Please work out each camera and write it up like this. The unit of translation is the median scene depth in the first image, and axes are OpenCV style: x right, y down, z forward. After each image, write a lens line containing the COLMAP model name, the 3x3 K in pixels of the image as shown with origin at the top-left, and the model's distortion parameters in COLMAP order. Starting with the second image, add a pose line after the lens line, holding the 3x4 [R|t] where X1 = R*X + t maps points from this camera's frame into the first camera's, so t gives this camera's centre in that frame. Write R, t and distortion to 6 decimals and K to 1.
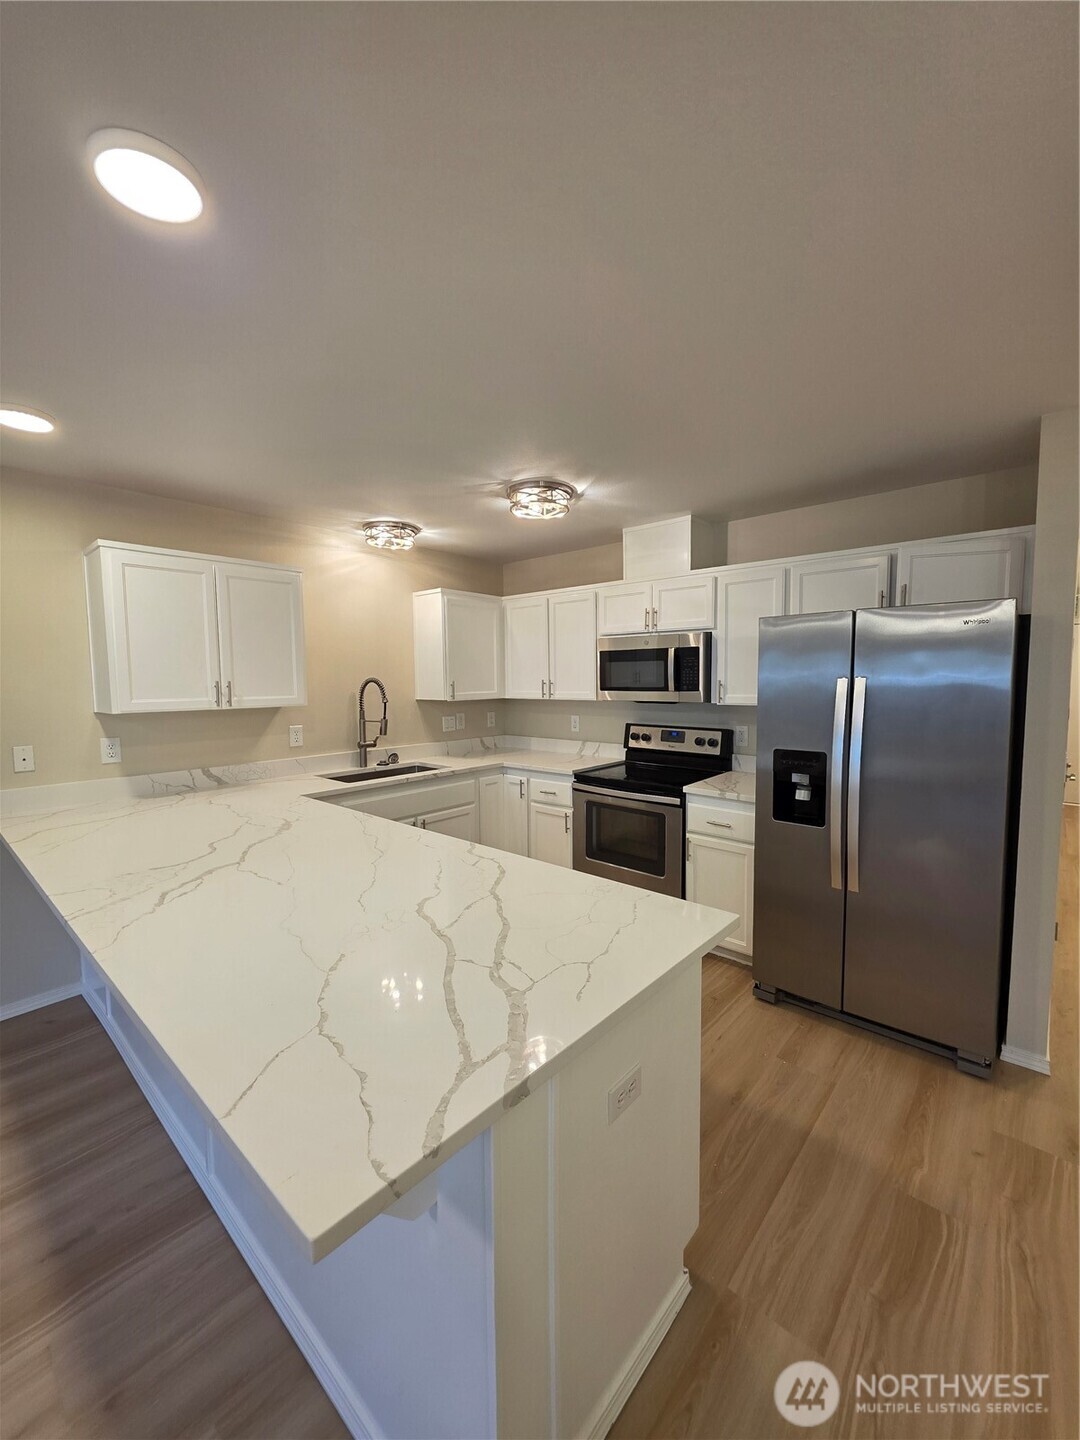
lens RADIAL K [[572.7, 0, 561.2], [0, 572.7, 722.0], [0, 0, 1]] dist [0.001158, 0.000105]
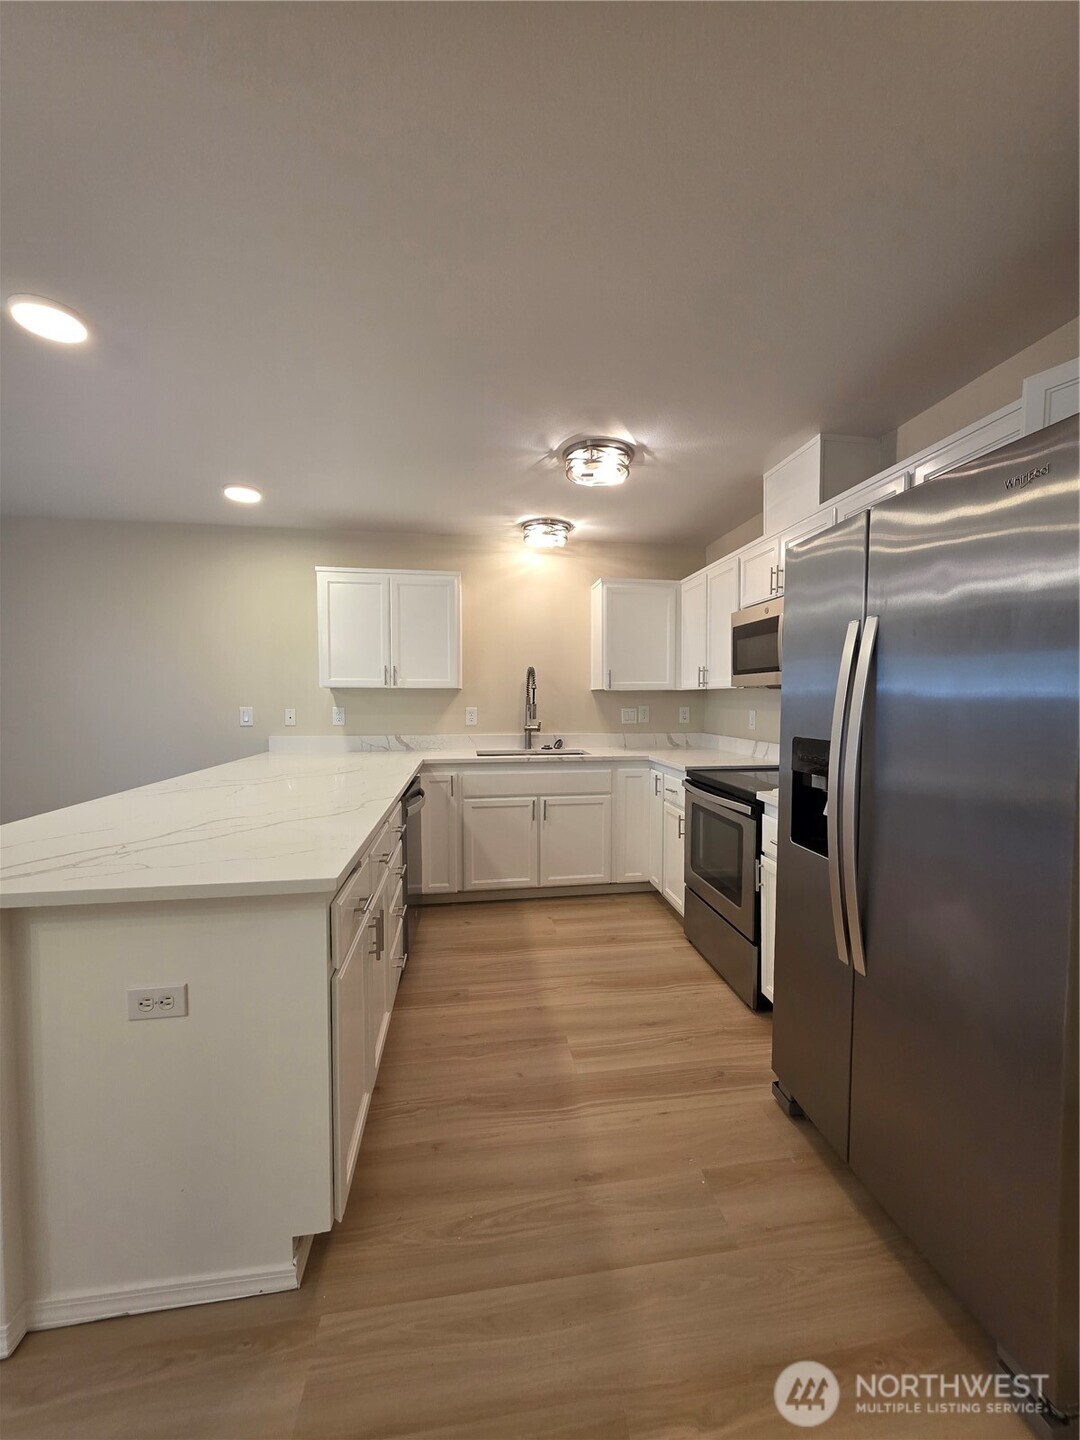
lens RADIAL K [[572.7, 0, 561.2], [0, 572.7, 722.0], [0, 0, 1]] dist [0.001158, 0.000105]
pose [[0.764864, 0.036677, -0.643147, 0.459833], [-0.057401, 0.998287, -0.011335, 0.040885], [0.641630, 0.045587, 0.765659, 0.228878]]
